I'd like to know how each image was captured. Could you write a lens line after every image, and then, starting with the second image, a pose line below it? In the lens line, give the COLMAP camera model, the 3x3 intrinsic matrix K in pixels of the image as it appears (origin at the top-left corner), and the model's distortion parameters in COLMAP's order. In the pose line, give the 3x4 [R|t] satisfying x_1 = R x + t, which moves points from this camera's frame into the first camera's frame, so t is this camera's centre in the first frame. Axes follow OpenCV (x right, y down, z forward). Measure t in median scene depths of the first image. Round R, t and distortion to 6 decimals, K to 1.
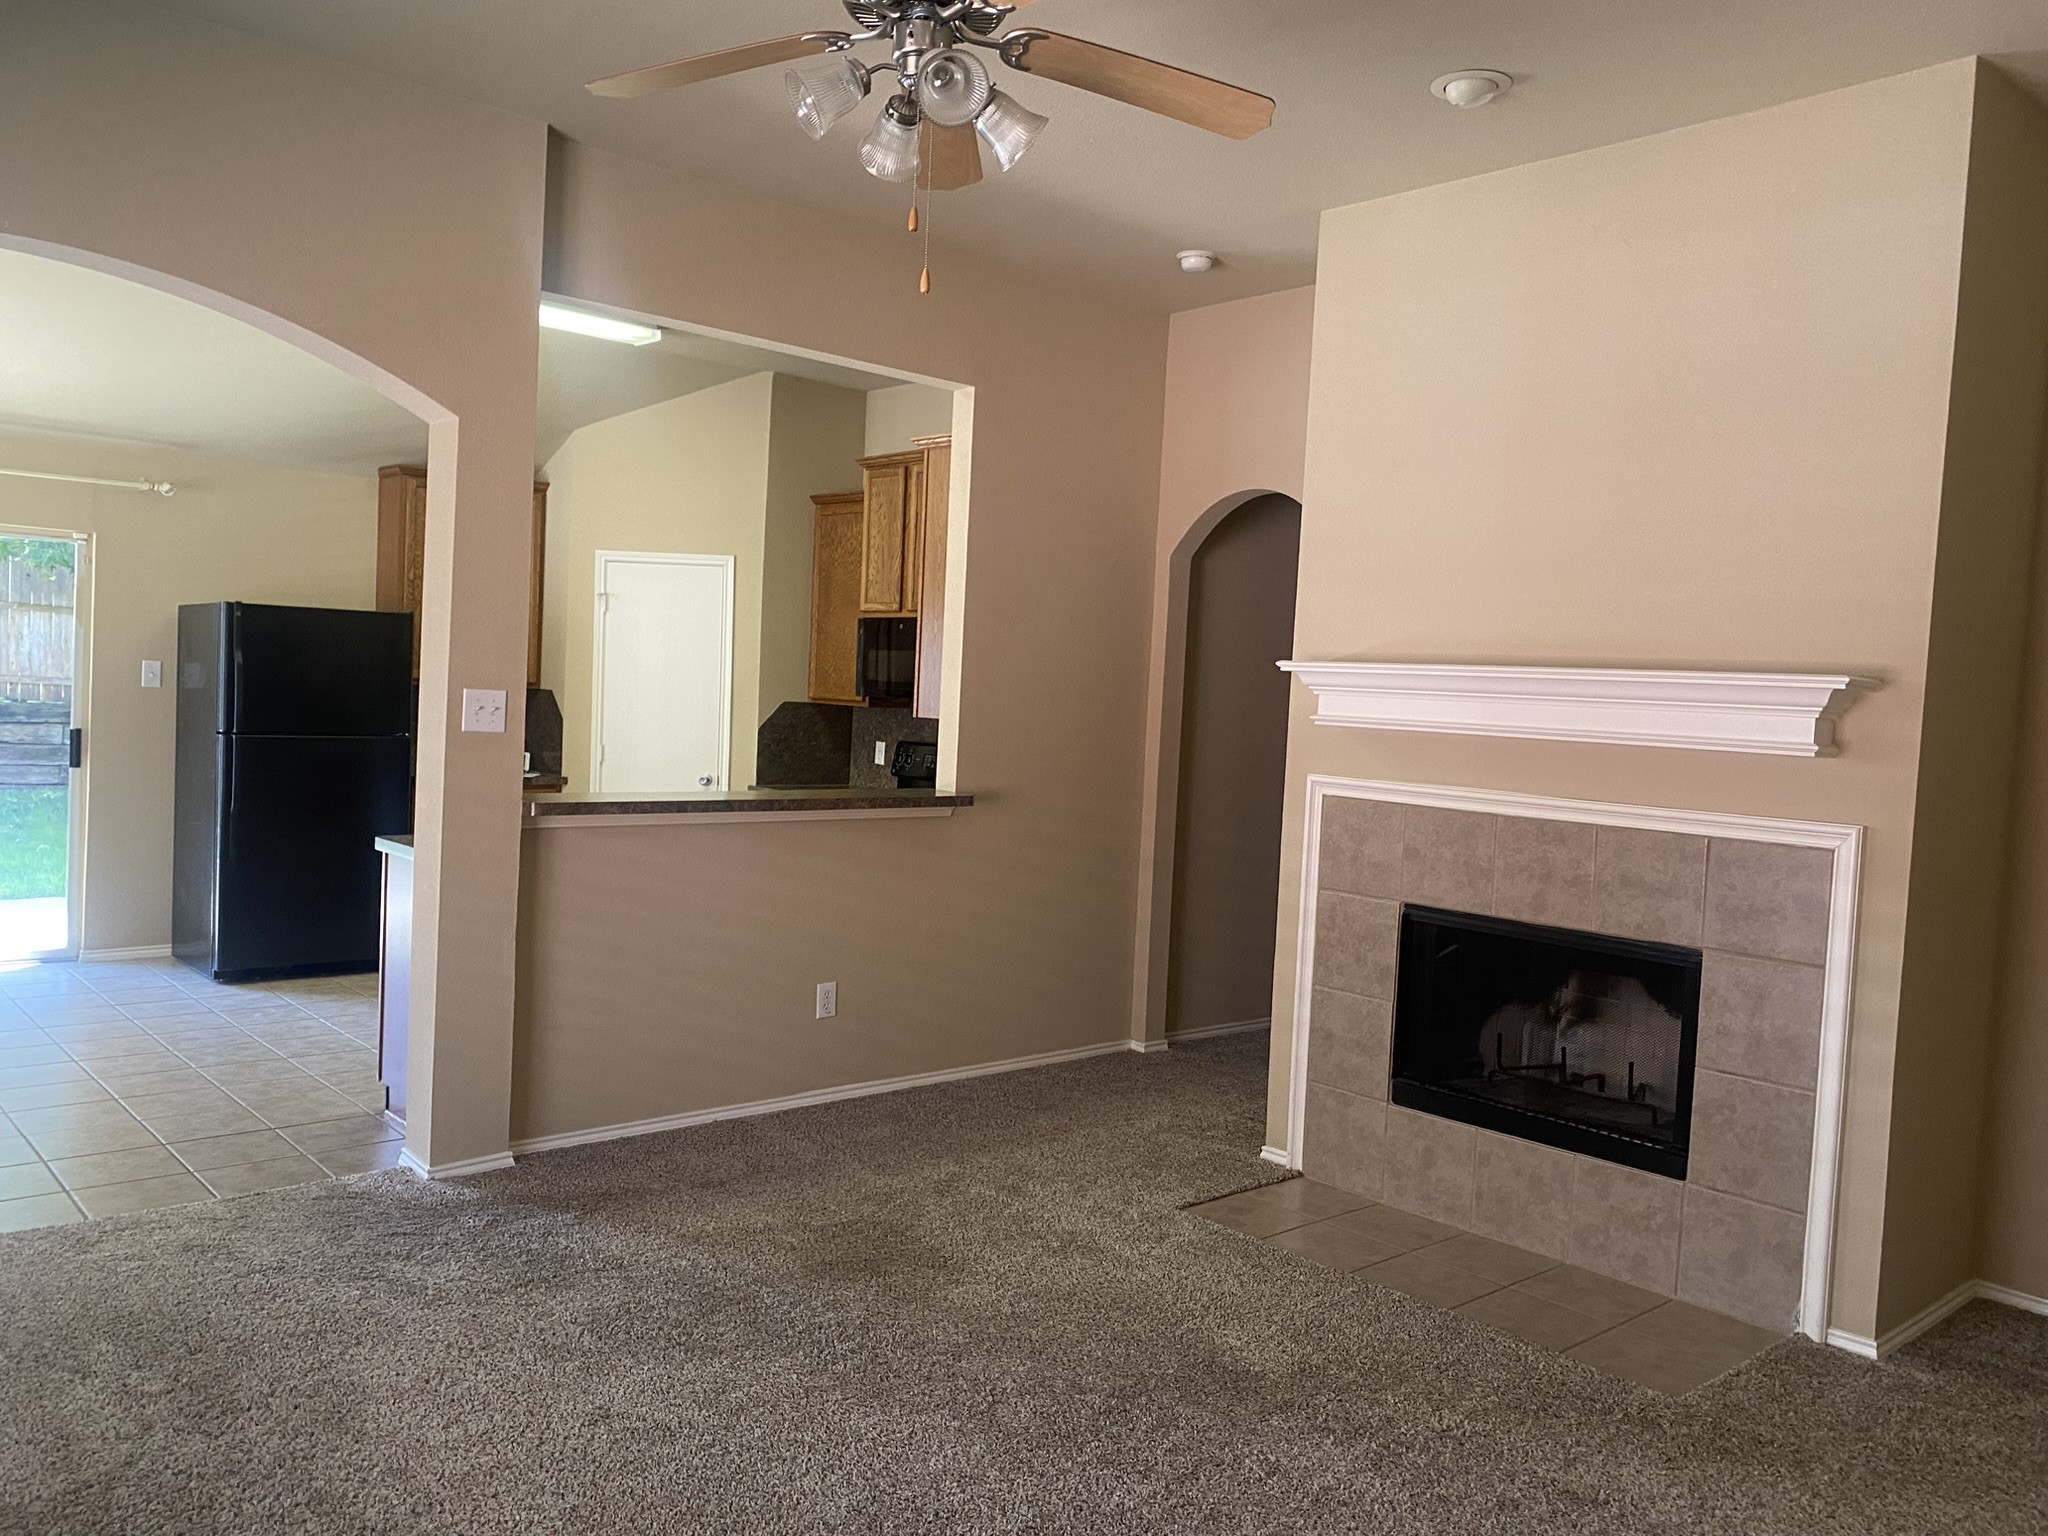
lens RADIAL K [[1536.2, 0, 1053.4], [0, 1536.2, 766.2], [0, 0, 1]] dist [0.024360, -0.034452]
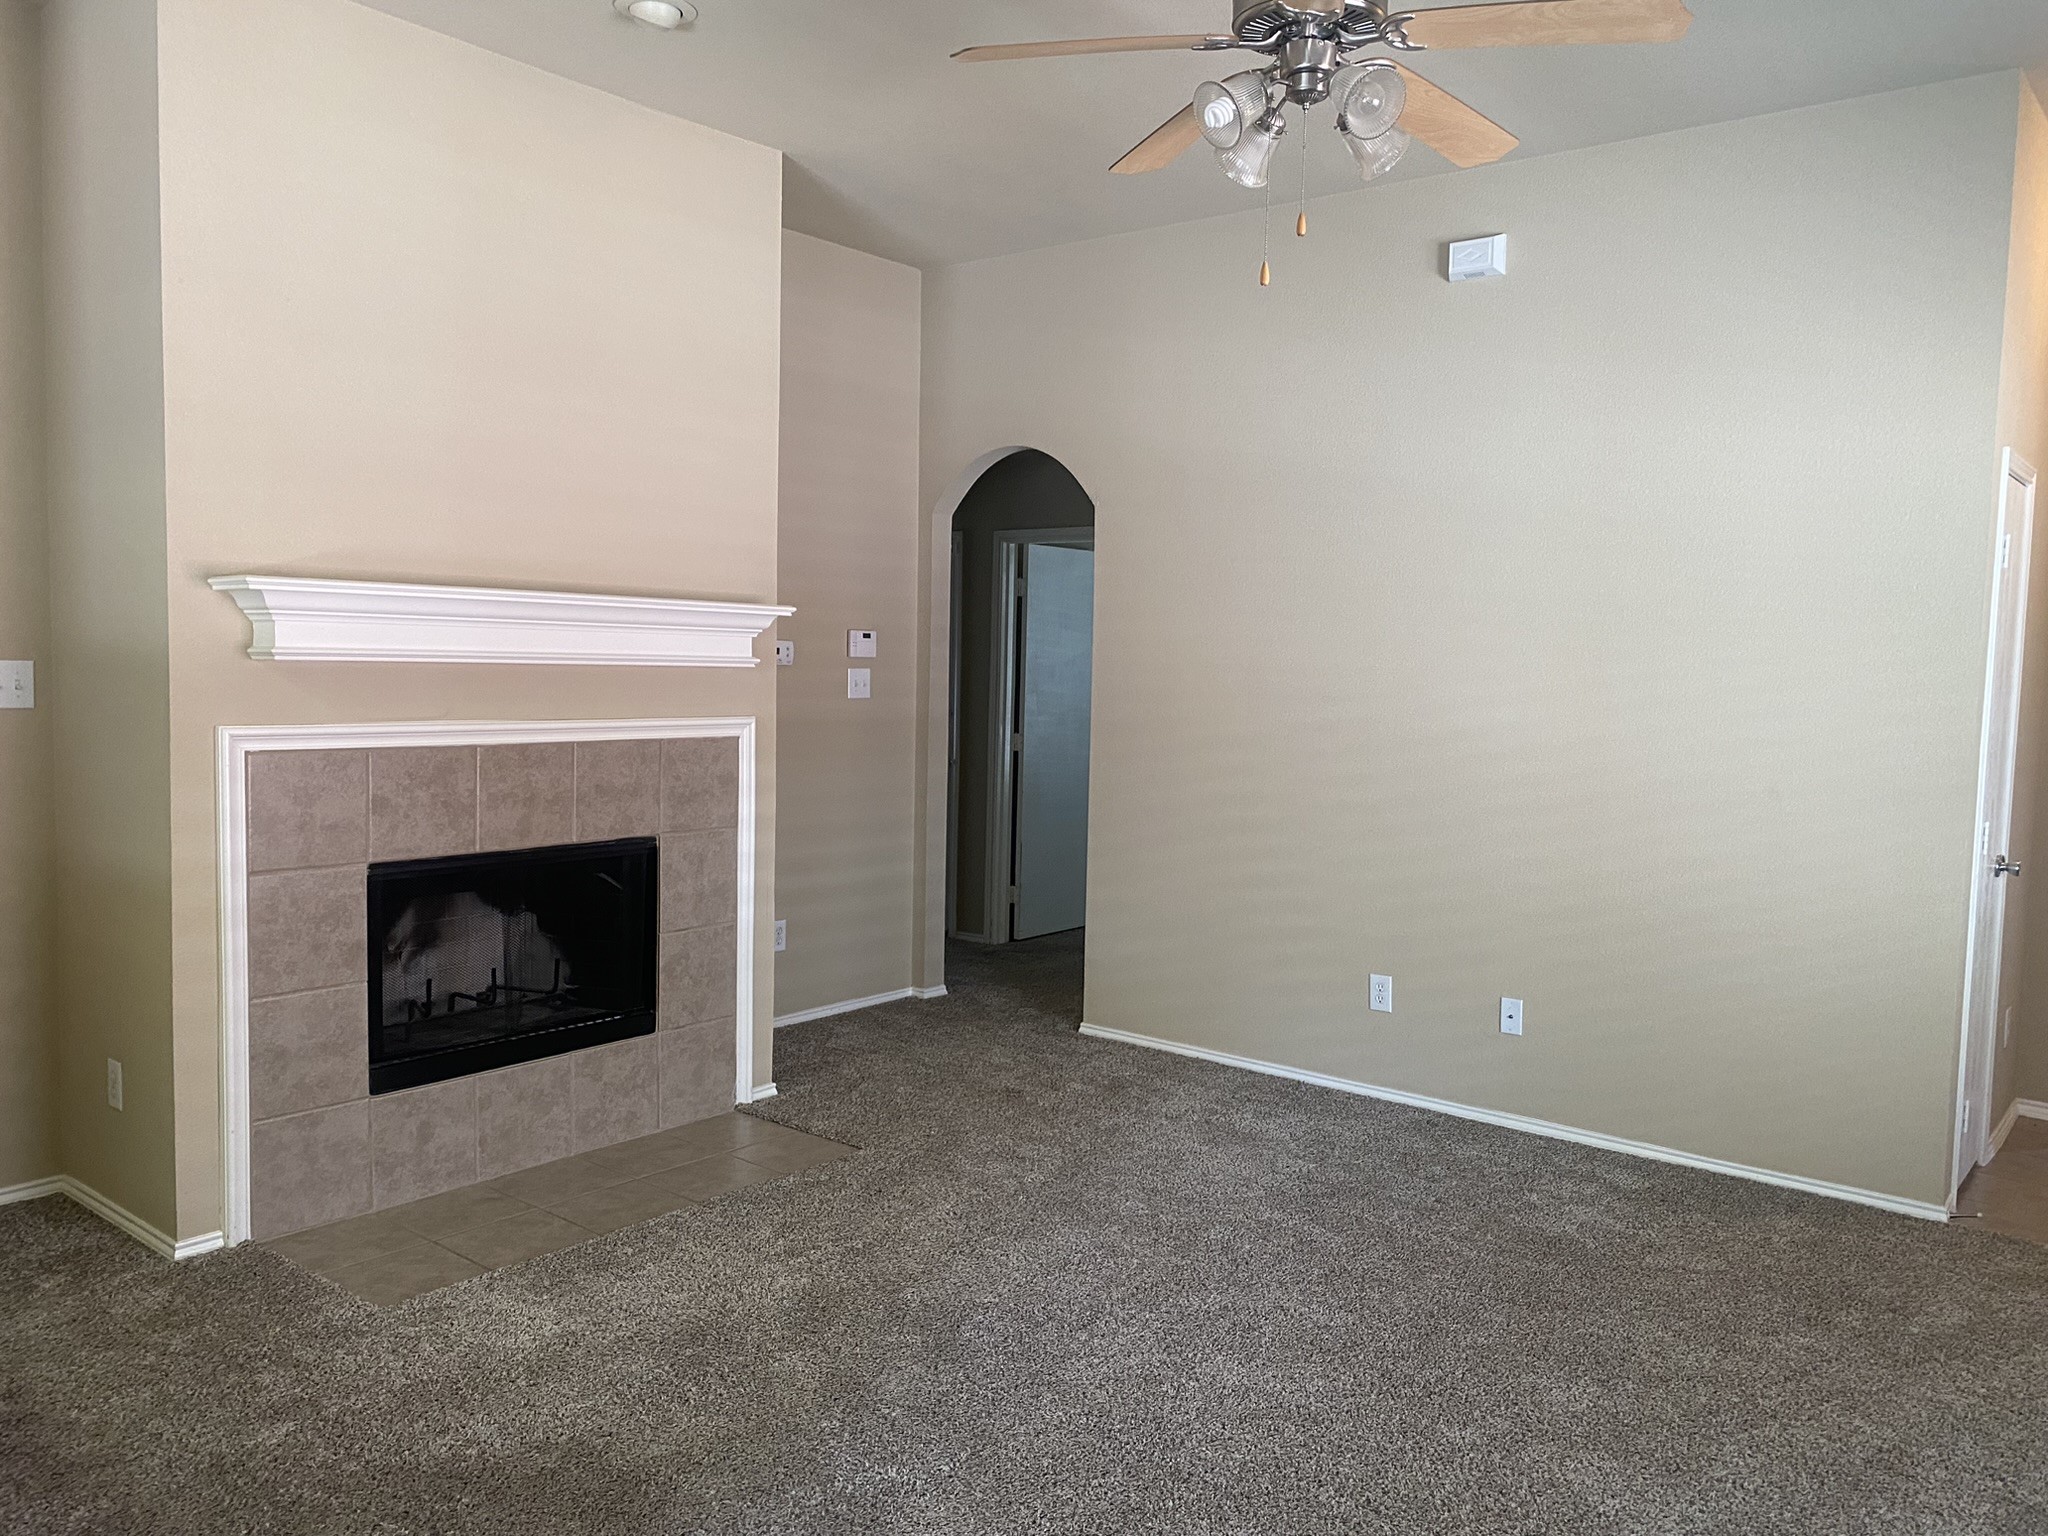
lens RADIAL K [[1536.2, 0, 1035.2], [0, 1536.2, 772.1], [0, 0, 1]] dist [0.024360, -0.034452]
pose [[-0.135941, -0.131291, 0.981979, -0.686528], [0.016622, 0.990738, 0.134764, -0.073938], [-0.990577, 0.034643, -0.132500, 0.779020]]
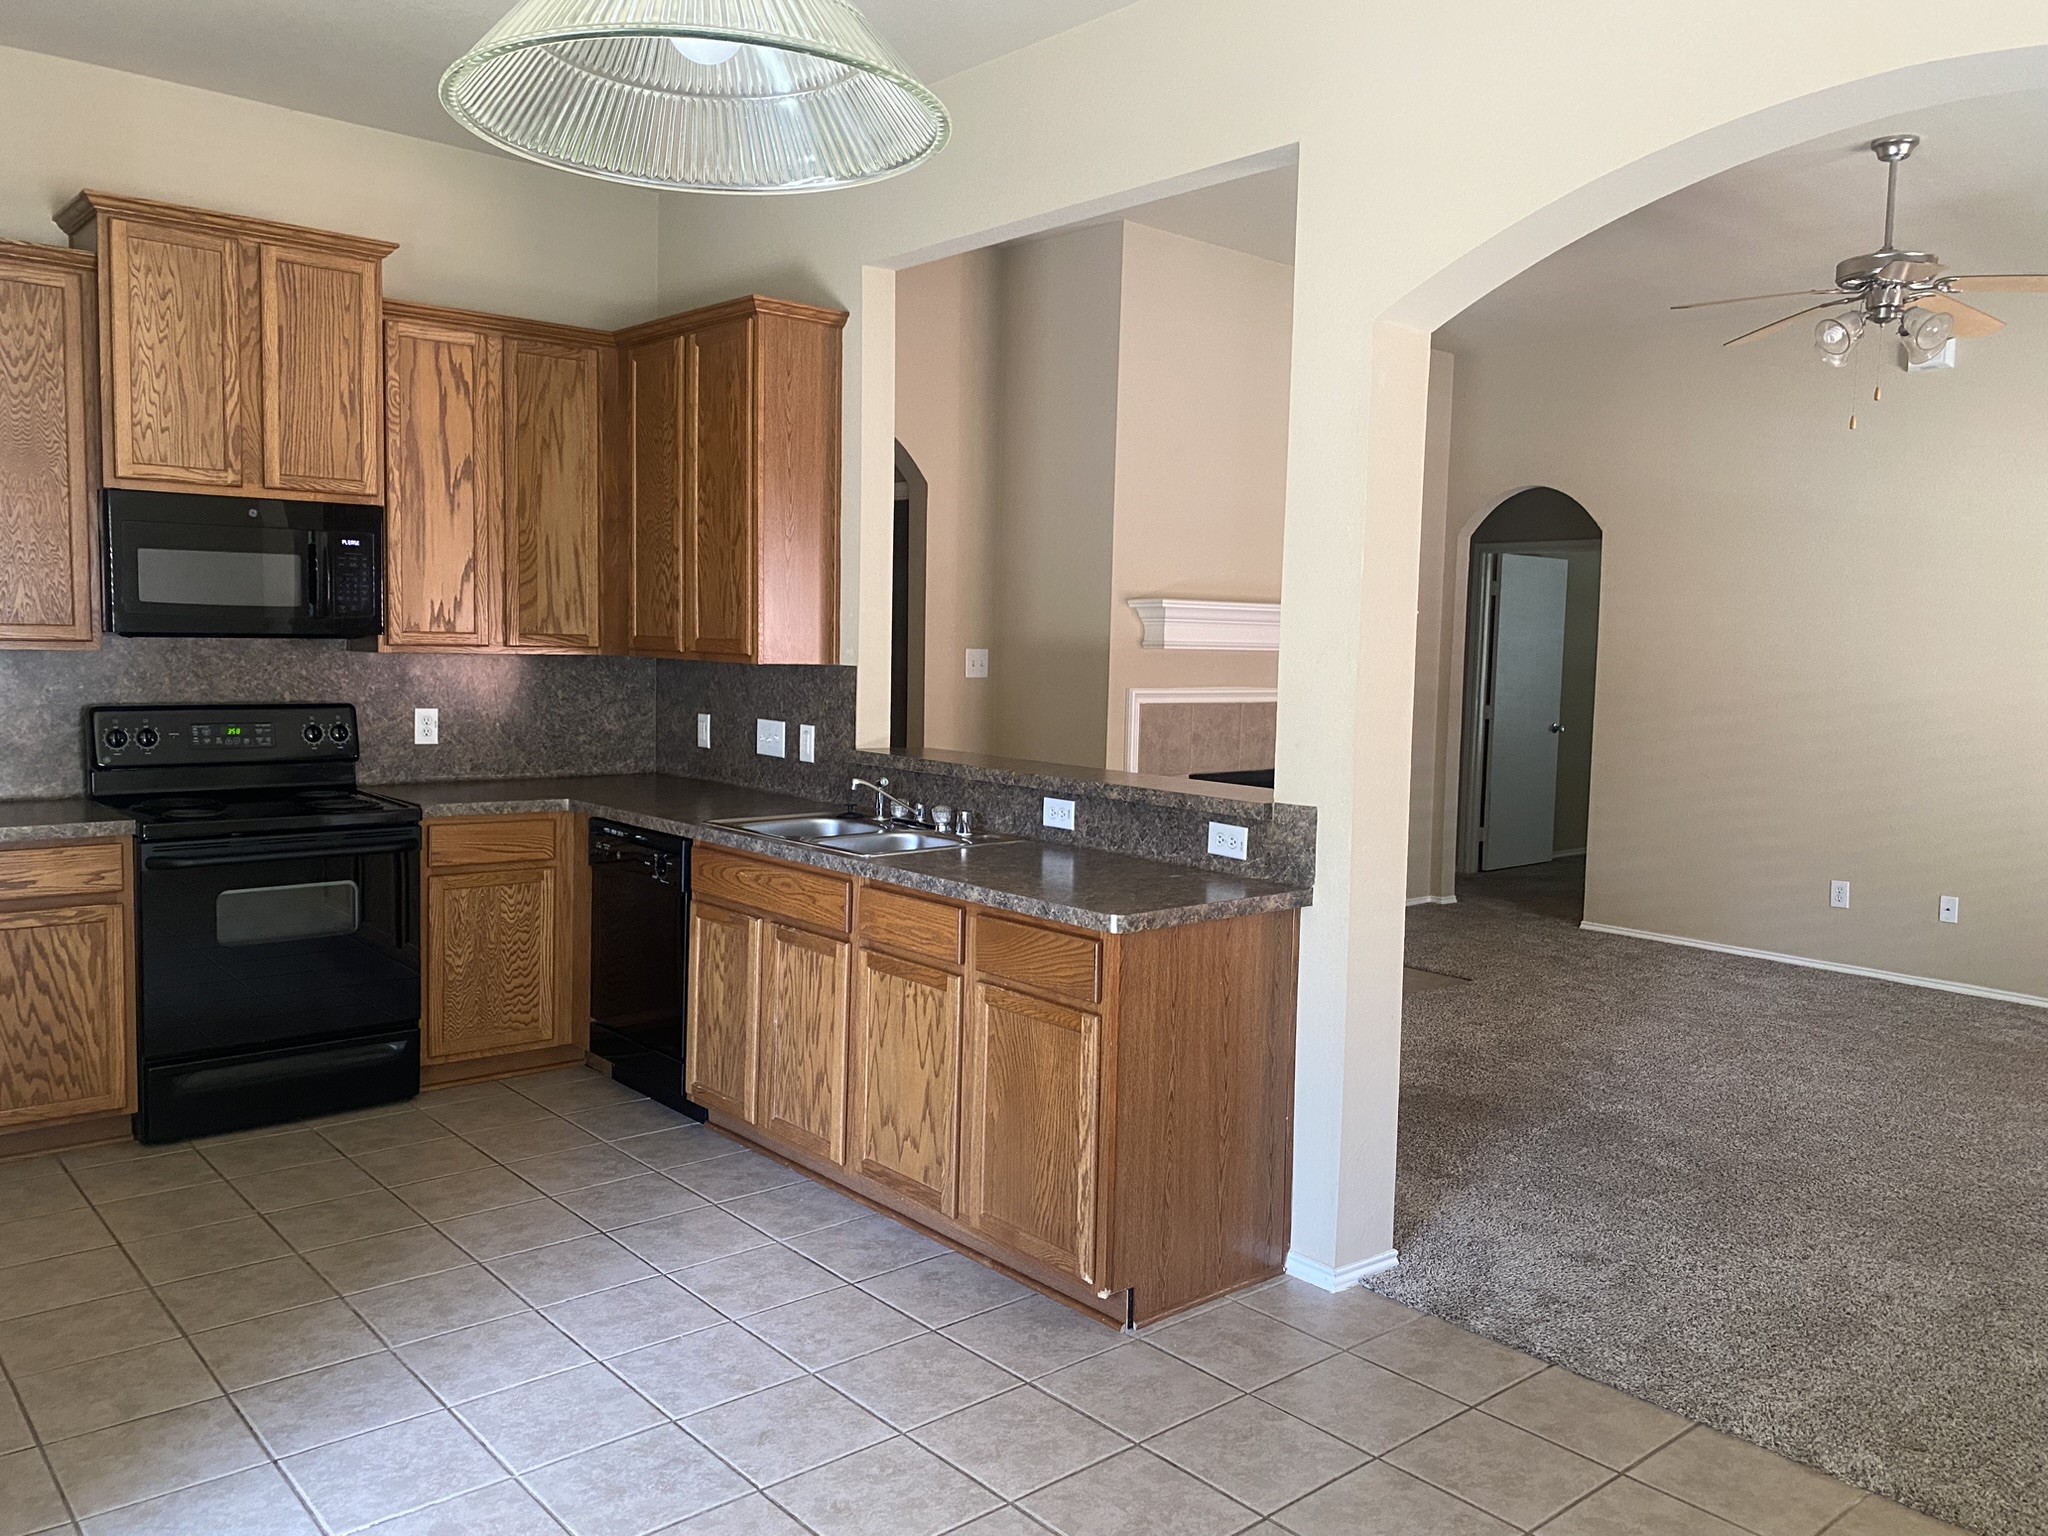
lens RADIAL K [[1536.2, 0, 1041.9], [0, 1536.2, 762.9], [0, 0, 1]] dist [0.024360, -0.034452]
pose [[0.032354, -0.134728, 0.990354, -1.175309], [0.026822, 0.990633, 0.133890, -0.112983], [-0.999116, 0.022232, 0.035665, 1.130813]]
